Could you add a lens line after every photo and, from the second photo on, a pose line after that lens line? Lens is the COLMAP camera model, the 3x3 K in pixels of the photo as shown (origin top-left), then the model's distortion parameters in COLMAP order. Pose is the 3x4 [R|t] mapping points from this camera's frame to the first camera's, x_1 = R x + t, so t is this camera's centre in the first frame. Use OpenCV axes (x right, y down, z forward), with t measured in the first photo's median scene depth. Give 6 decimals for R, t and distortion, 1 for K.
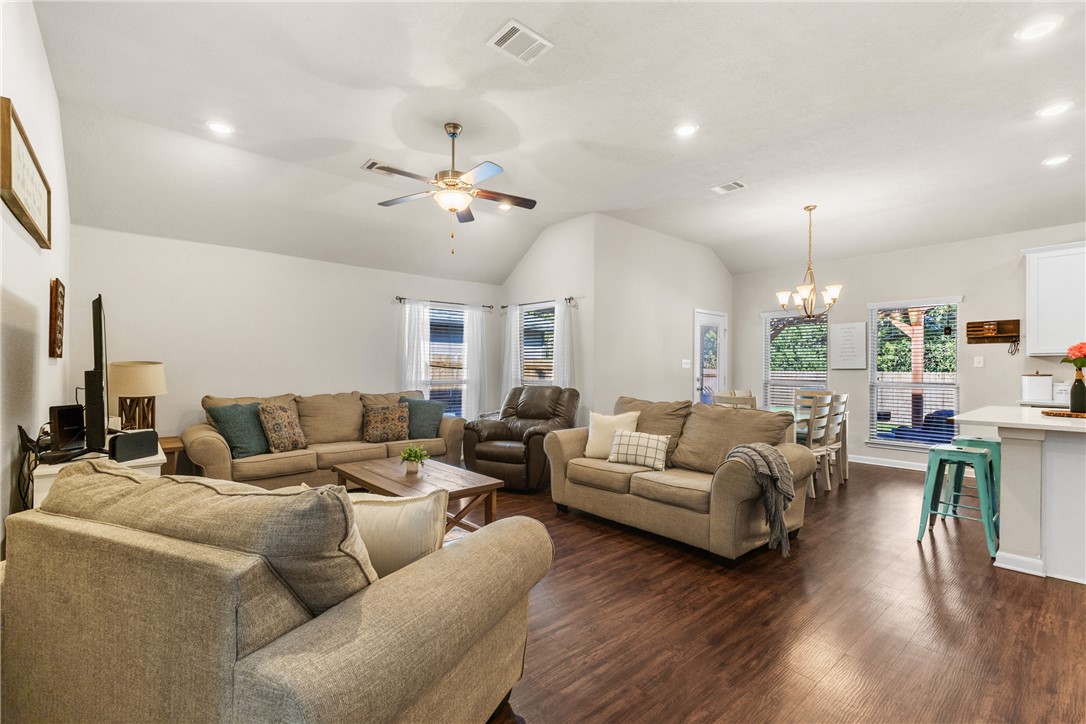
lens RADIAL K [[478.2, 0, 548.1], [0, 478.2, 366.5], [0, 0, 1]] dist [-0.000688, -0.000057]
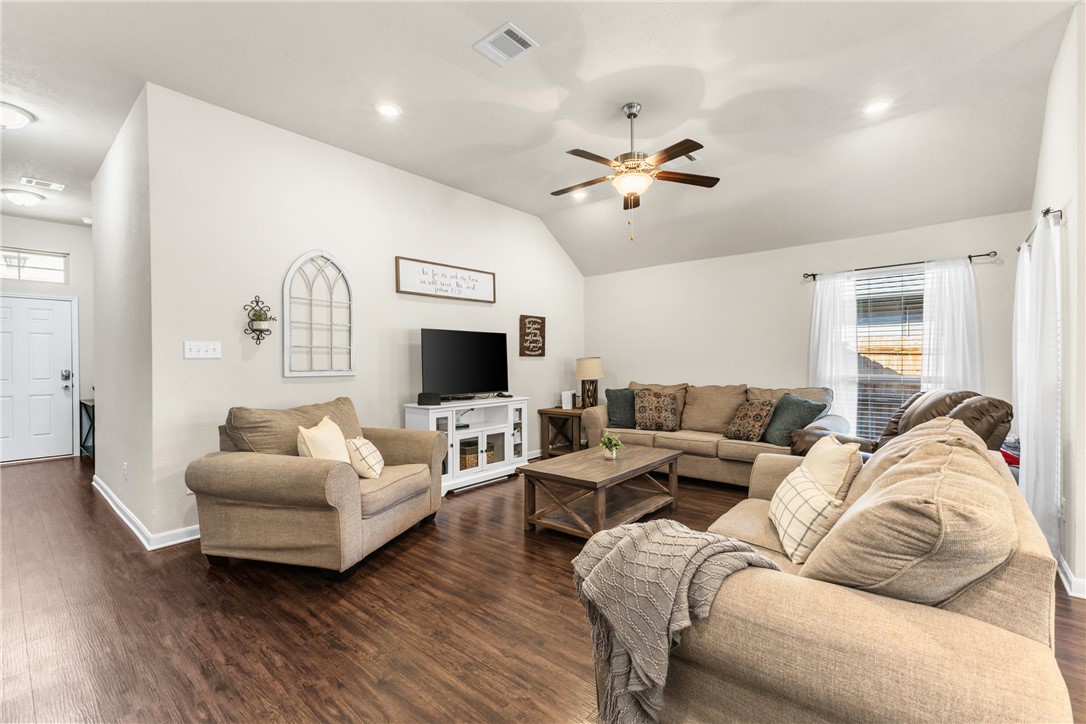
lens RADIAL K [[478.2, 0, 548.1], [0, 478.2, 366.5], [0, 0, 1]] dist [-0.000688, -0.000057]
pose [[0.144836, 0.008389, -0.989420, 0.605787], [0.006270, 0.999936, 0.009396, 0.004887], [0.989436, -0.007565, 0.144775, 0.581283]]
